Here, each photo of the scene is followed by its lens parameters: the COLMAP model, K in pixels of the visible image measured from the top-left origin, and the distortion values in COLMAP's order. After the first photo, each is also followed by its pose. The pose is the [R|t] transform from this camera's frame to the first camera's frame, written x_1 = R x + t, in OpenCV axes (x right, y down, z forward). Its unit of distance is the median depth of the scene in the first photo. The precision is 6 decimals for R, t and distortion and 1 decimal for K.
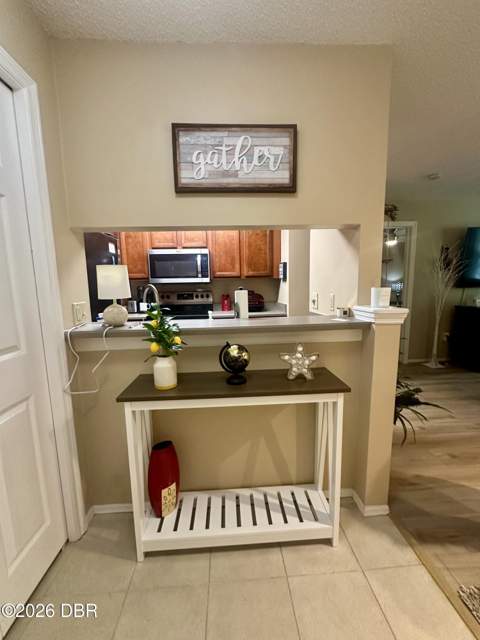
lens RADIAL K [[257.6, 0, 241.9], [0, 257.6, 320.7], [0, 0, 1]] dist [-0.003133, 0.001357]
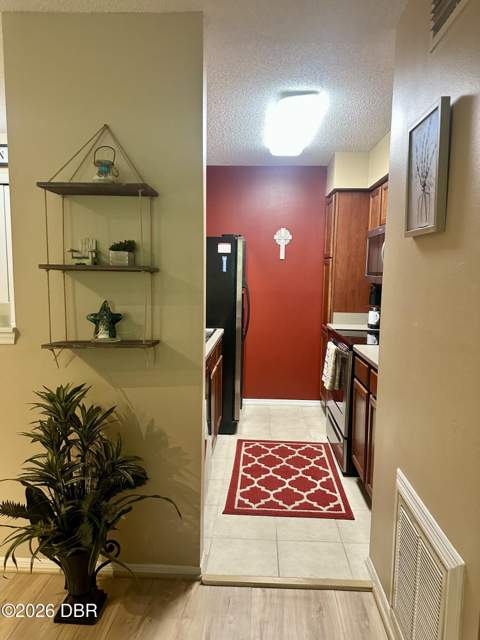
lens RADIAL K [[451.8, 0, 237.3], [0, 451.8, 324.1], [0, 0, 1]] dist [0.042515, -0.019411]
pose [[-0.110397, 0.135504, -0.984607, 2.048885], [-0.137393, 0.979070, 0.150147, -0.424282], [0.984345, 0.151854, -0.089469, 2.004850]]
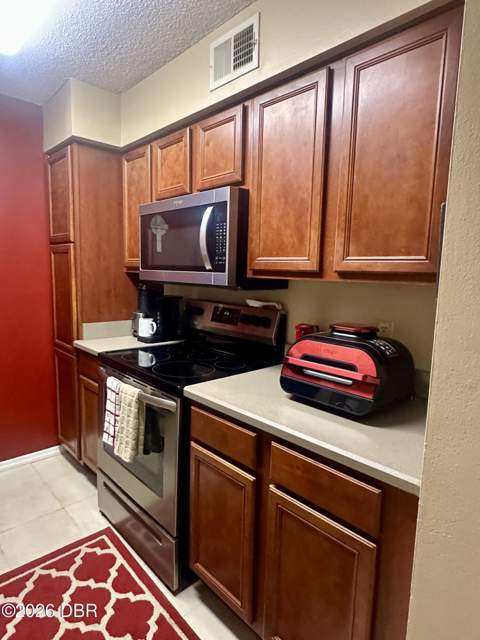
lens RADIAL K [[380.7, 0, 236.9], [0, 380.7, 318.6], [0, 0, 1]] dist [-0.005879, 0.001719]
pose [[0.636348, 0.134394, -0.759605, 0.673171], [-0.136438, 0.988791, 0.060644, -0.353834], [0.759240, 0.065048, 0.647552, 1.754297]]
